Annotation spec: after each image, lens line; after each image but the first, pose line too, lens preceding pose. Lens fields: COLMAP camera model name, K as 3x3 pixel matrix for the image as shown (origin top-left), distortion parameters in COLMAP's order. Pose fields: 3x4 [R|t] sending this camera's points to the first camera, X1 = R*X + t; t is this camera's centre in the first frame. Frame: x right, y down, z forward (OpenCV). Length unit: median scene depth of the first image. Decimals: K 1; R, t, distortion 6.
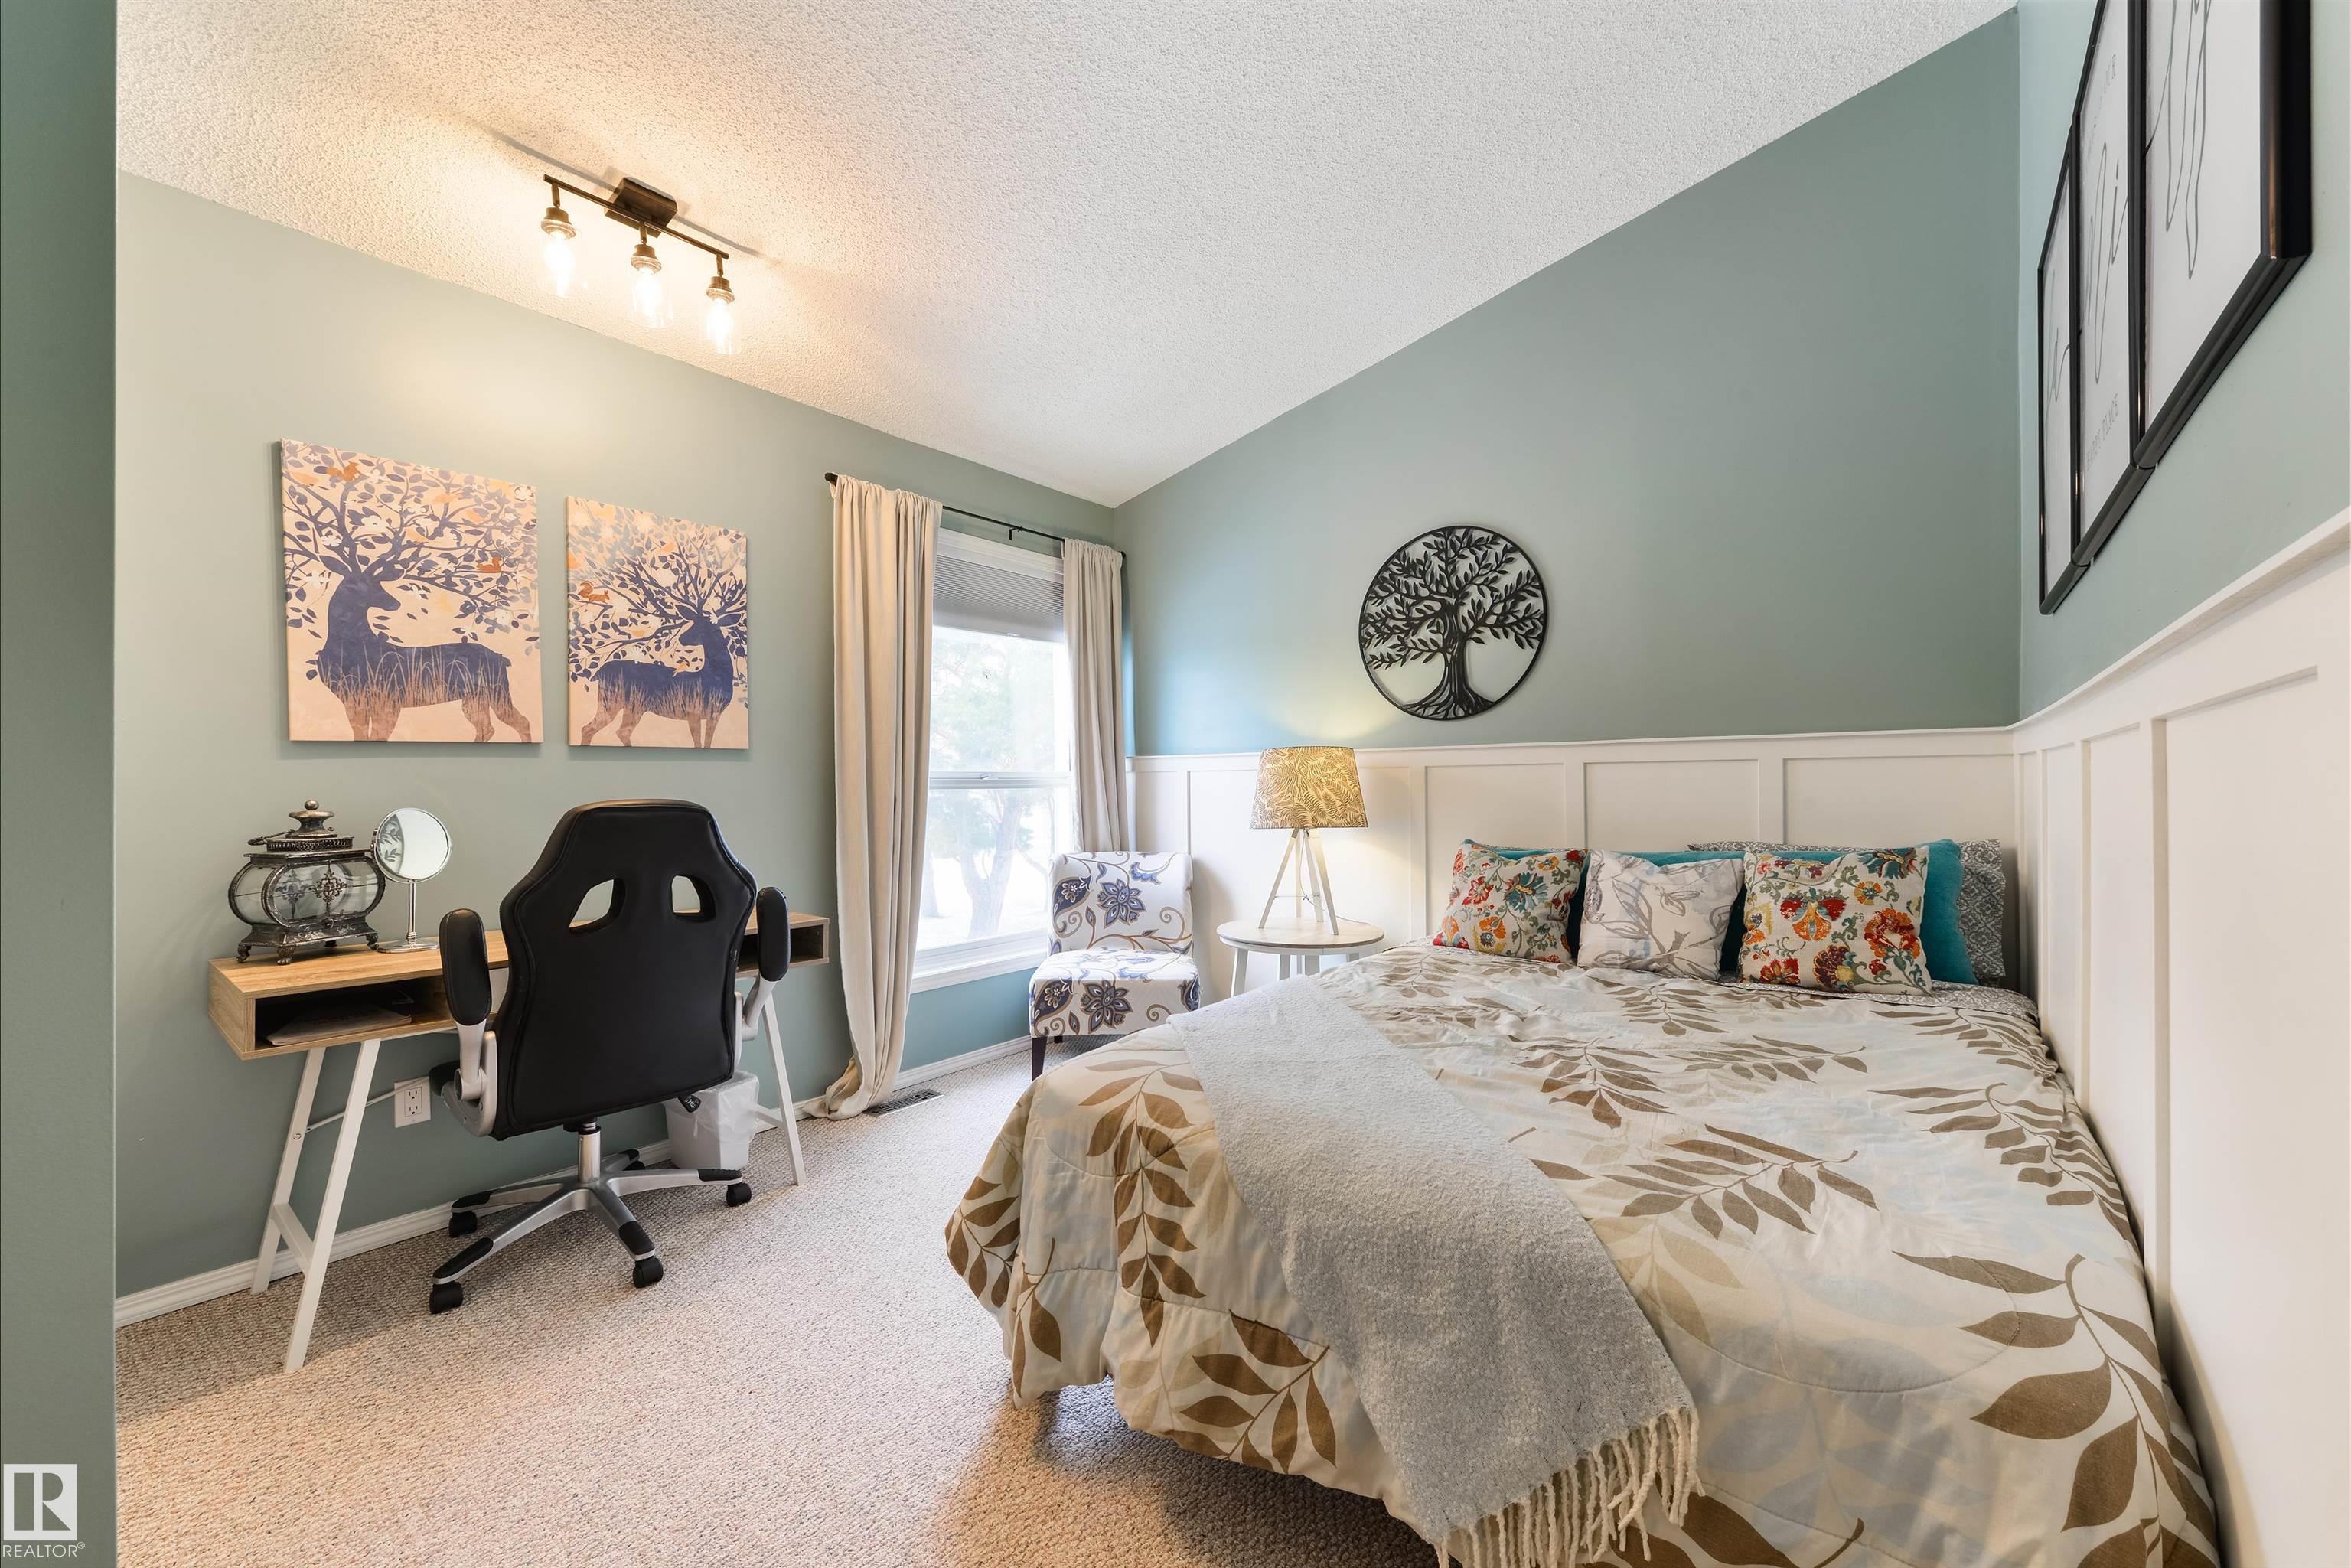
lens RADIAL K [[919.6, 0, 1191.9], [0, 919.6, 786.5], [0, 0, 1]] dist [0.001581, -0.000690]
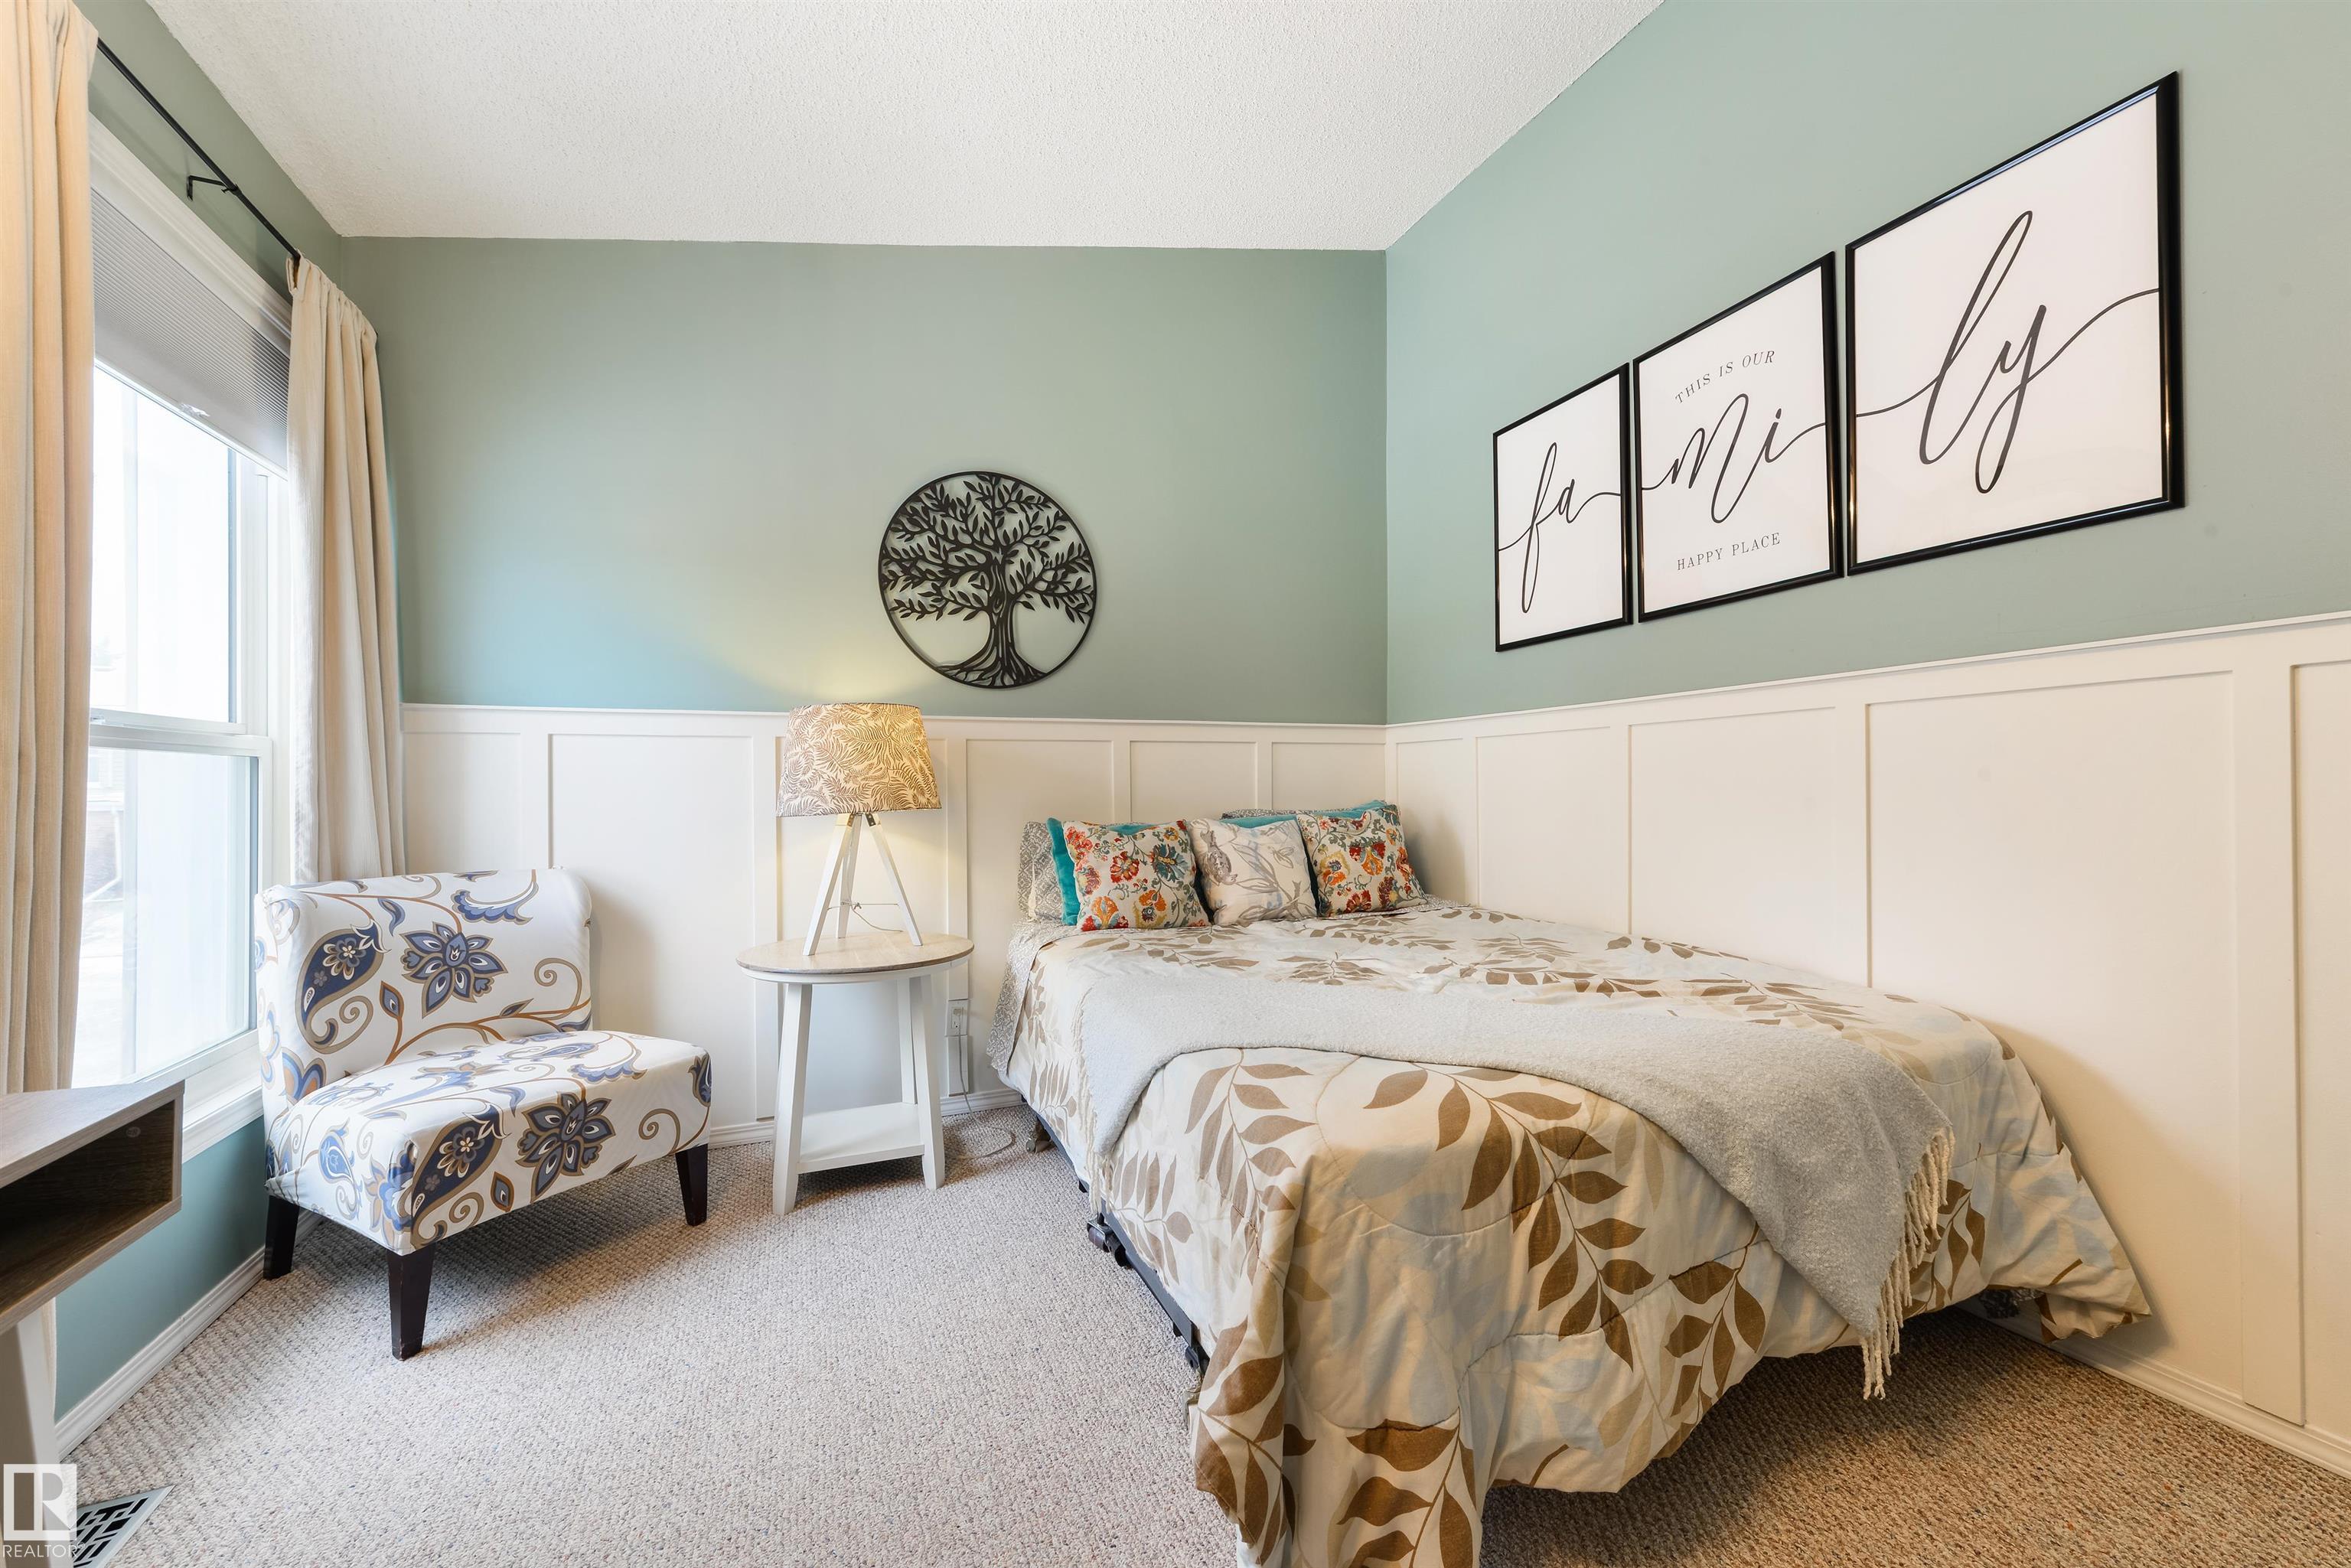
lens RADIAL K [[919.6, 0, 1191.9], [0, 919.6, 786.5], [0, 0, 1]] dist [0.001581, -0.000690]
pose [[0.467508, 0.003730, 0.883981, -0.424738], [0.008287, 0.999929, -0.008602, 0.033014], [-0.883950, 0.011347, 0.467444, 0.414328]]
